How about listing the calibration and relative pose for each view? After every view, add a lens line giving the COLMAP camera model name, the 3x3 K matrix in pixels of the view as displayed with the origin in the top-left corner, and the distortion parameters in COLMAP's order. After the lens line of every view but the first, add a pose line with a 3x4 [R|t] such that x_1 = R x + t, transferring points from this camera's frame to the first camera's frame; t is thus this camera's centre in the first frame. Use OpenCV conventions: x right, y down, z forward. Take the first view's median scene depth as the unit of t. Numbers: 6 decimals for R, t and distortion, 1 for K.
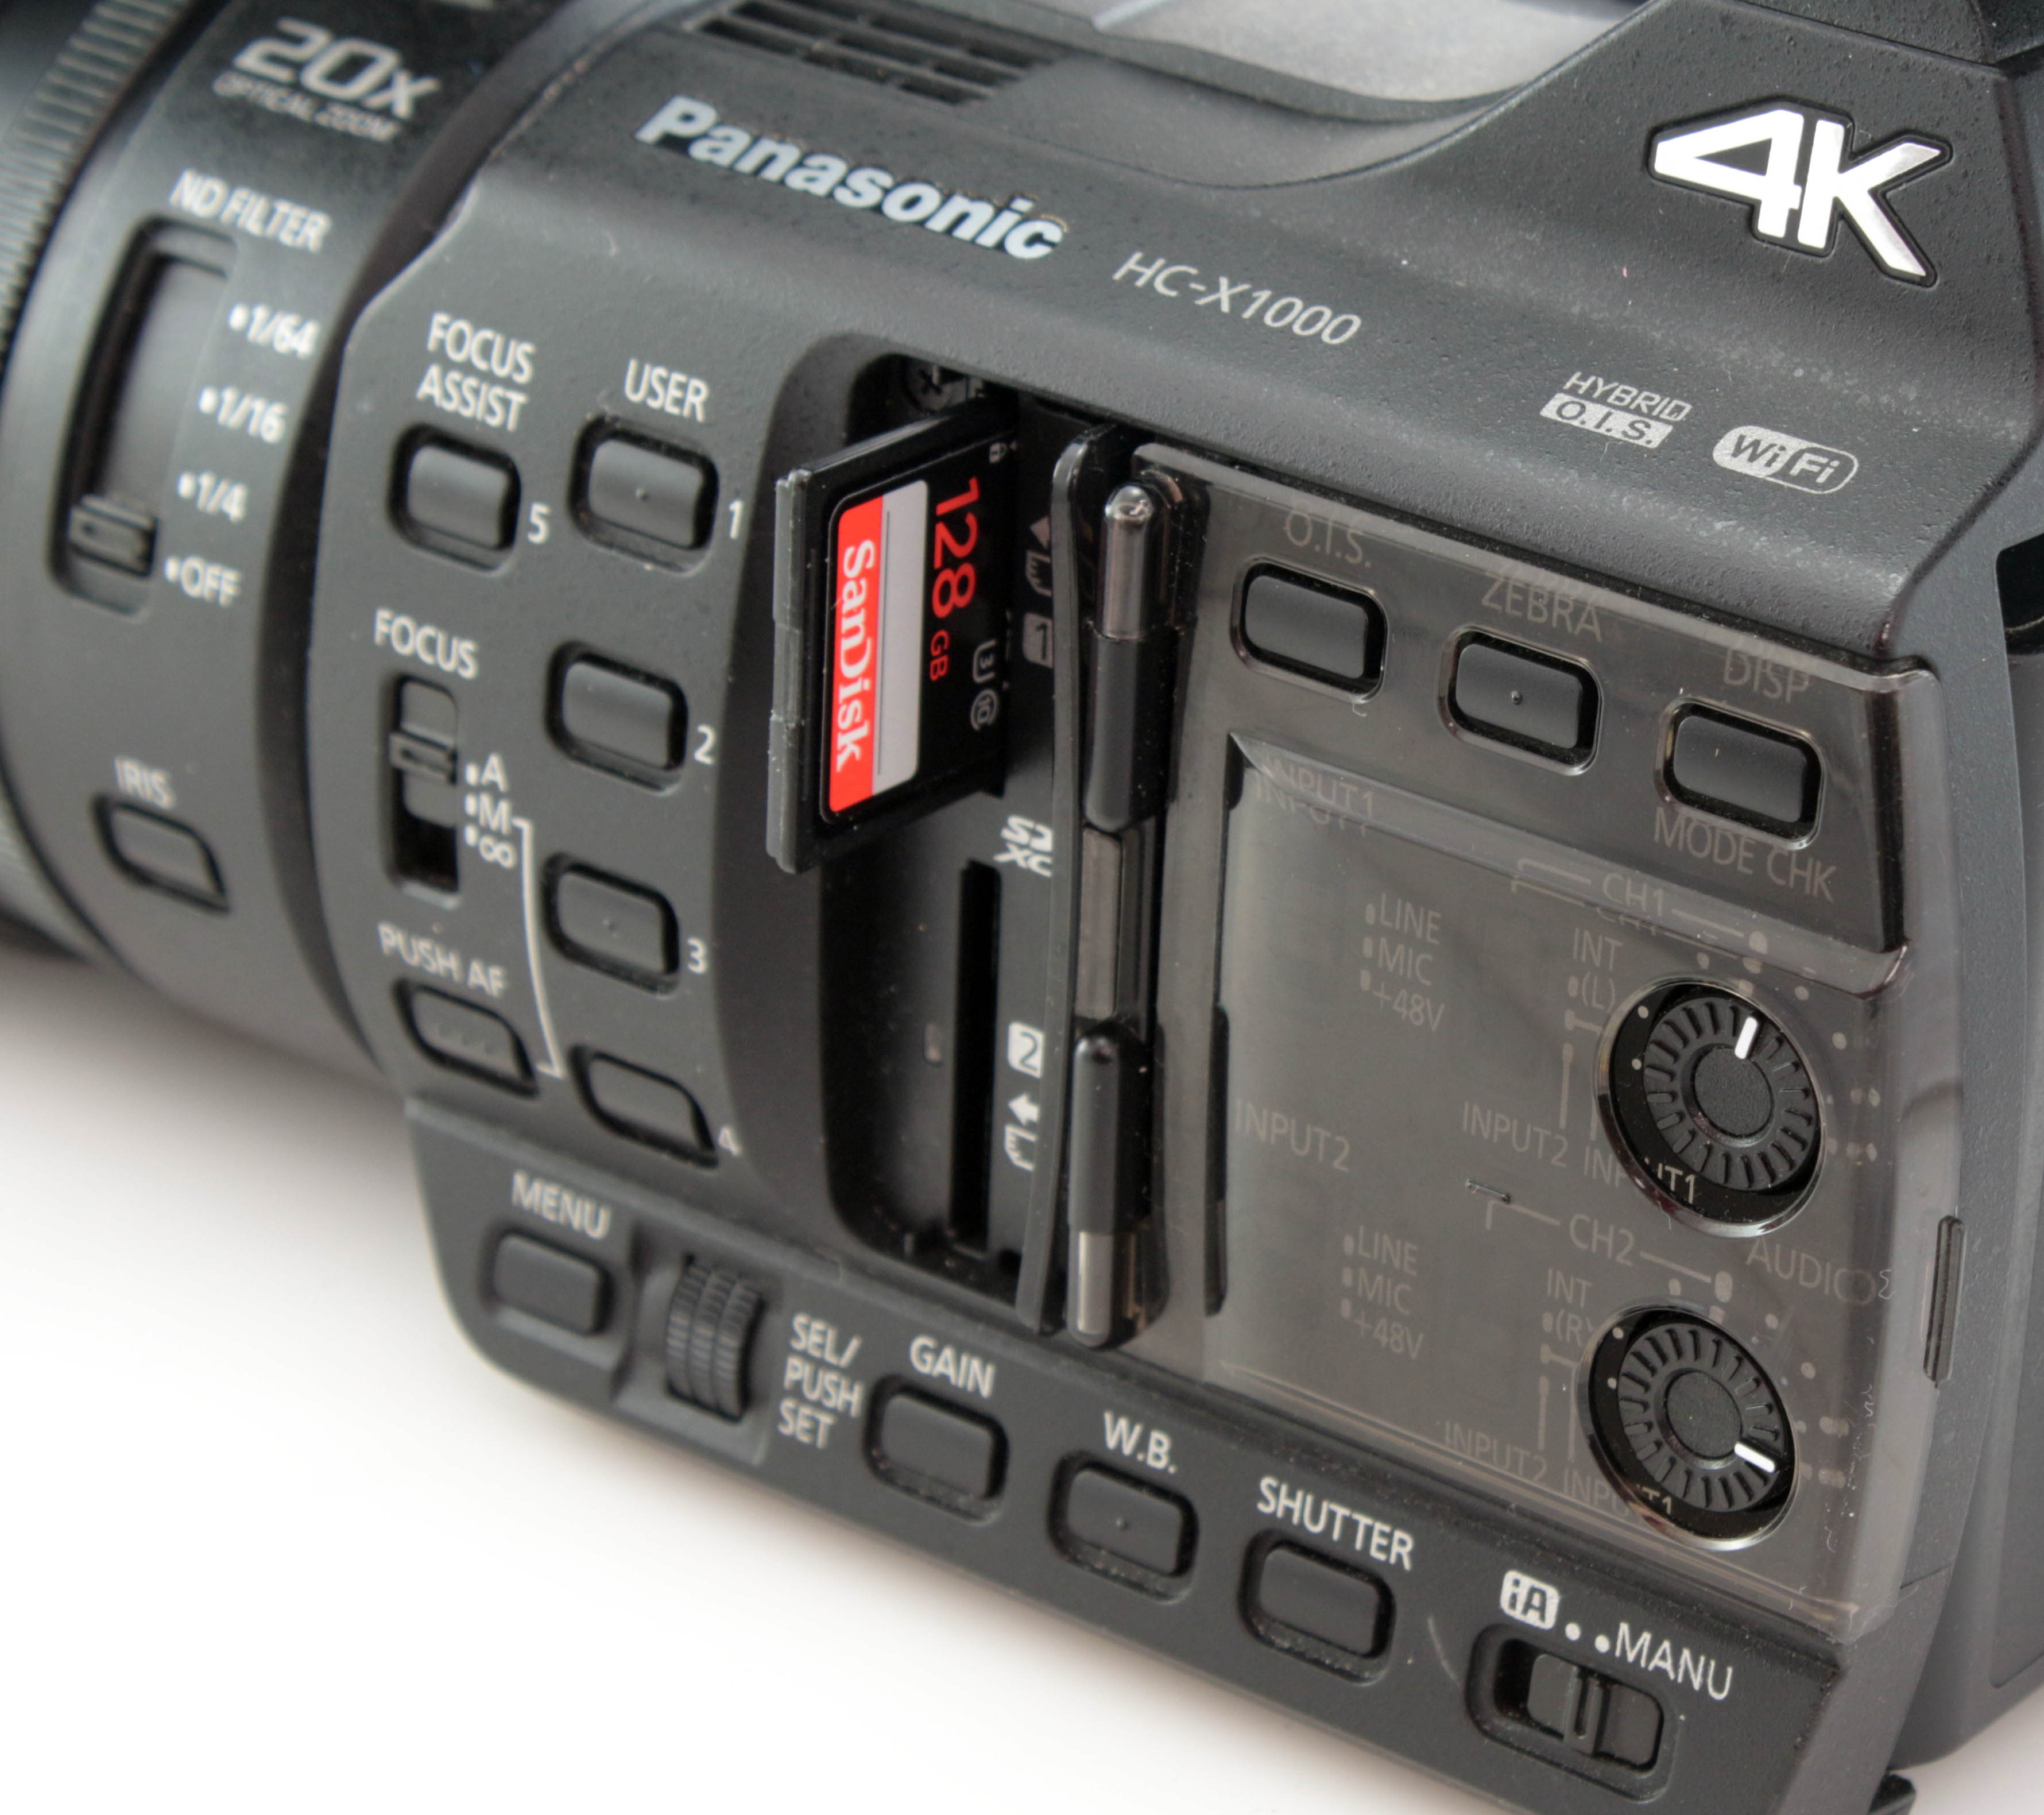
lens RADIAL K [[7354.9, 0, 1022.0], [0, 7354.9, 907.5], [0, 0, 1]] dist [-0.017590, -0.342221]
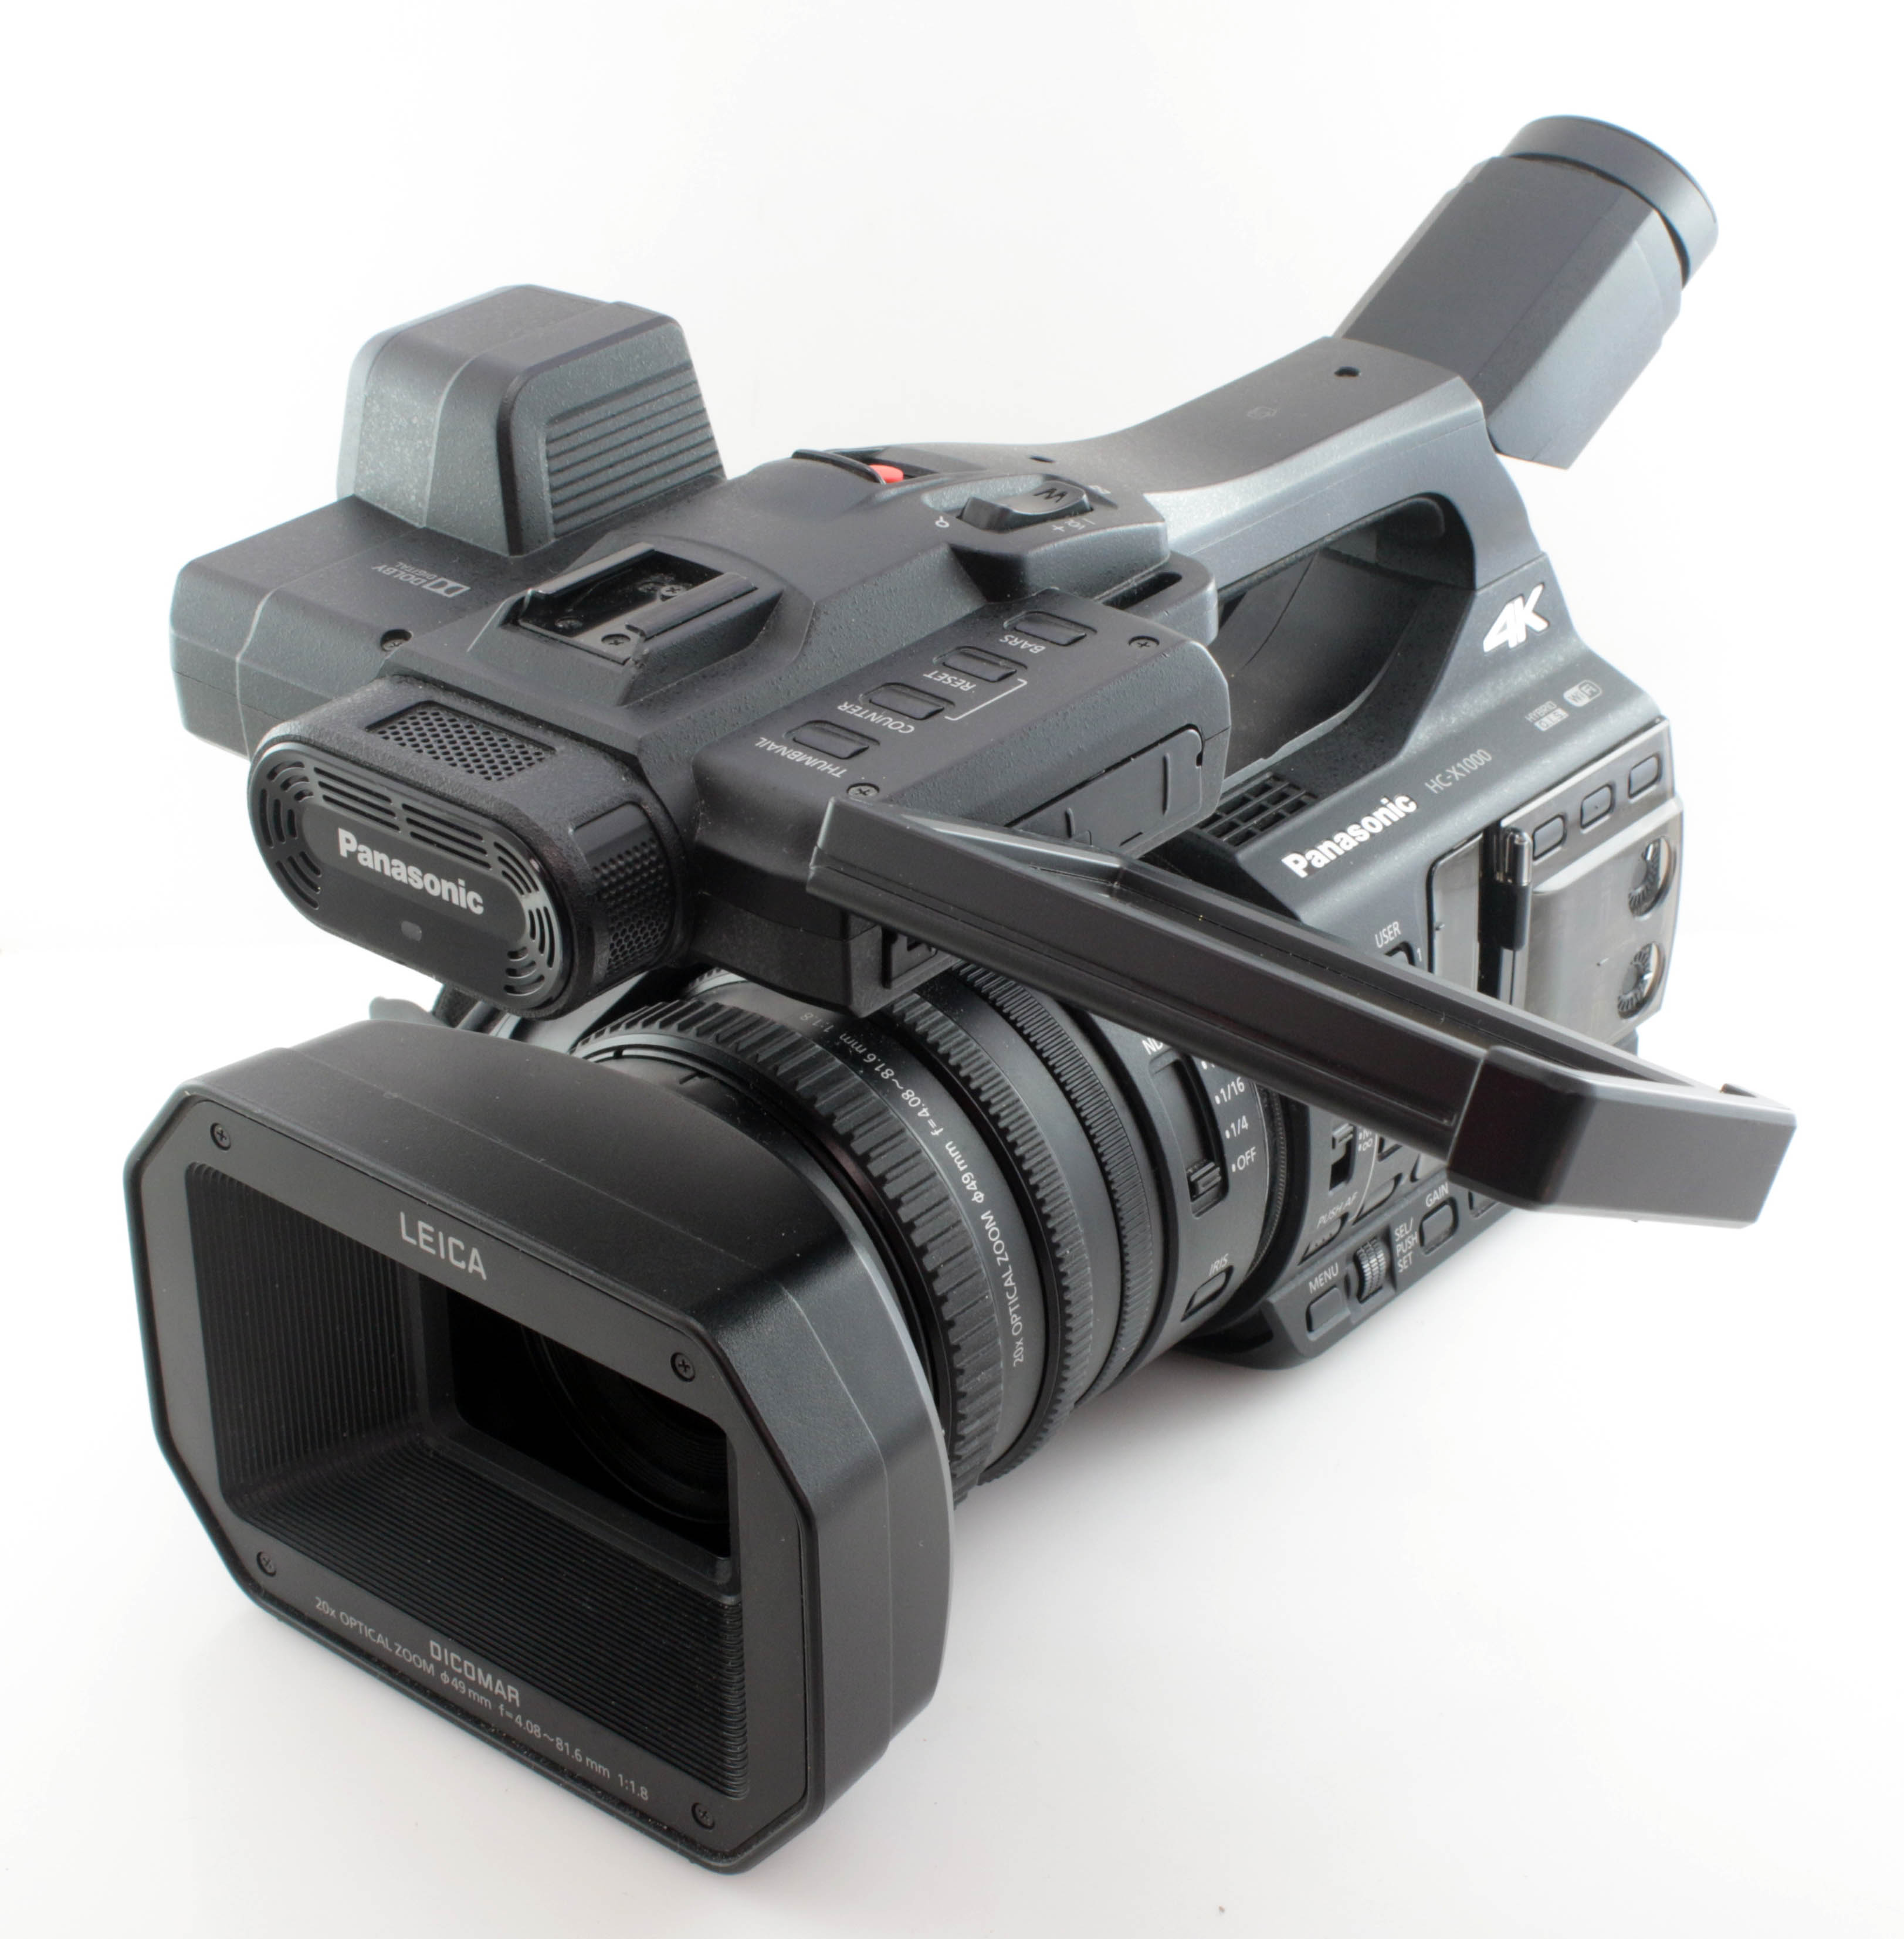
lens RADIAL K [[4108.1, 0, 952.0], [0, 4108.1, 969.5], [0, 0, 1]] dist [-0.039740, -0.240663]
pose [[0.032438, -0.519046, 0.854131, -1.263836], [0.424464, 0.780840, 0.458388, -0.770159], [-0.904863, 0.347679, 0.245645, 0.775358]]
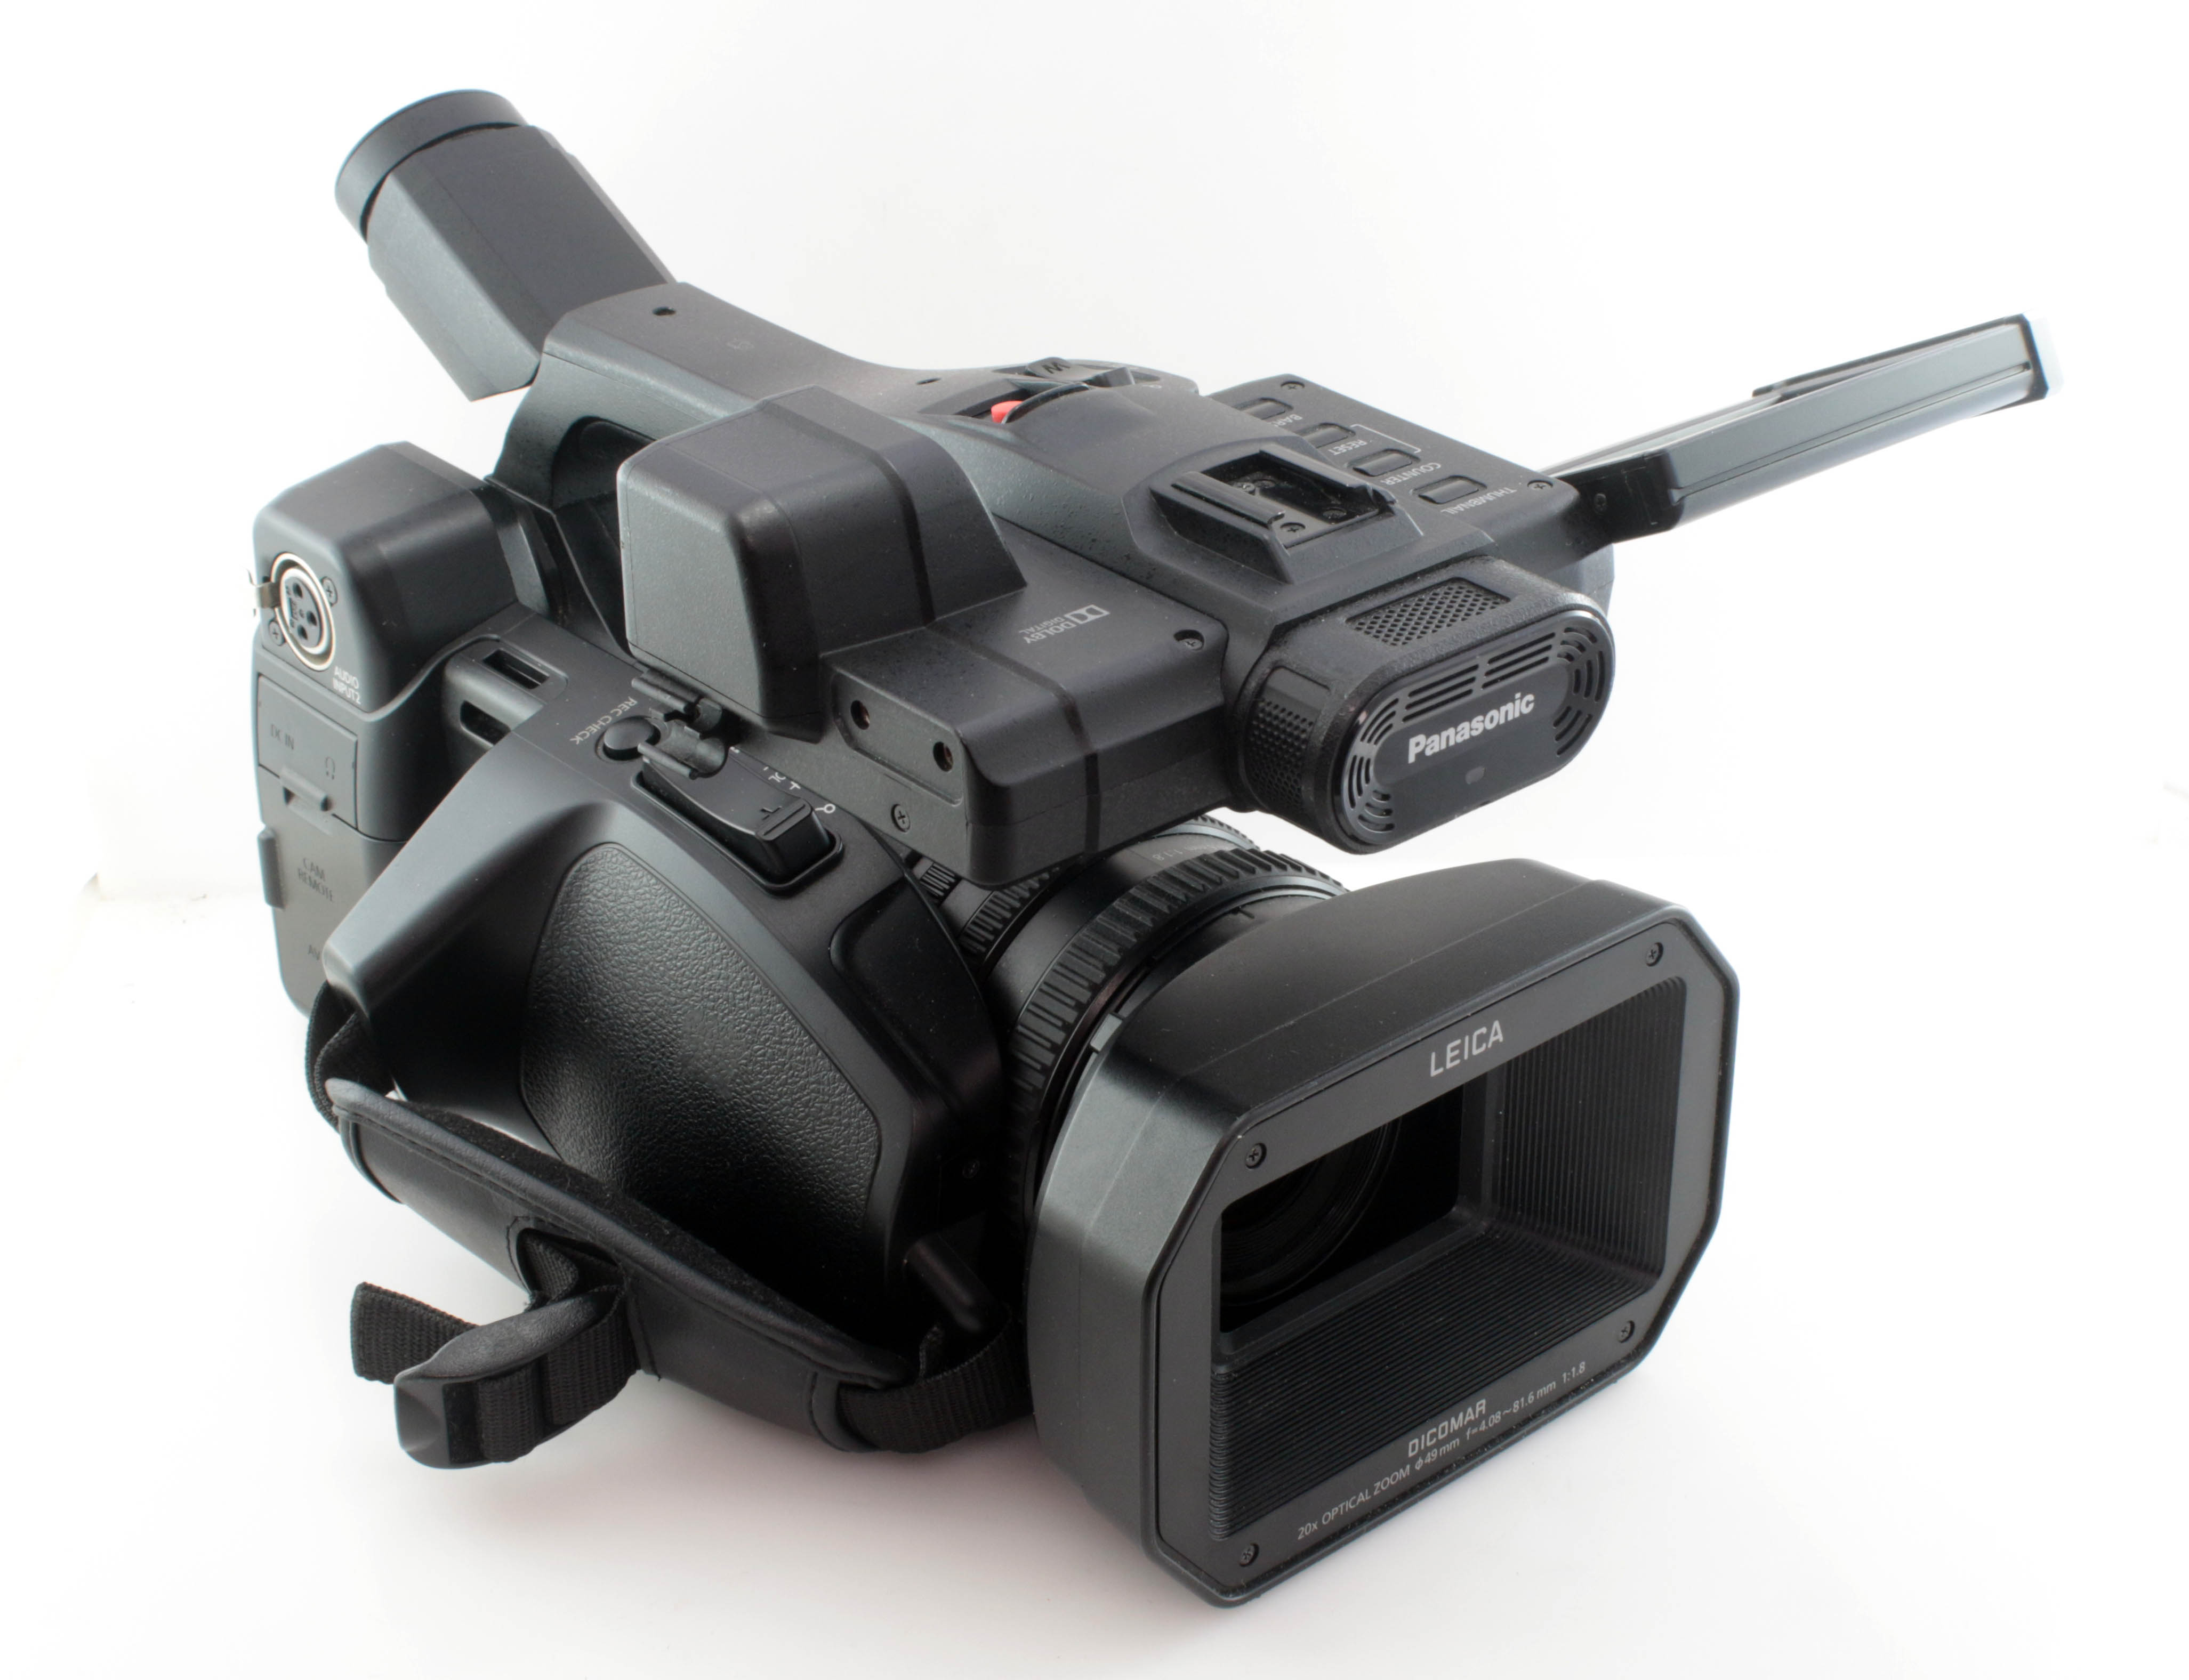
lens RADIAL K [[3681.3, 0, 1192.5], [0, 3681.3, 838.8], [0, 0, 1]] dist [0.012766, 0.012029]
pose [[-0.984979, -0.118491, 0.125600, -0.332017], [0.029387, 0.601750, 0.798144, -1.261332], [-0.170153, 0.789846, -0.589229, 1.937290]]
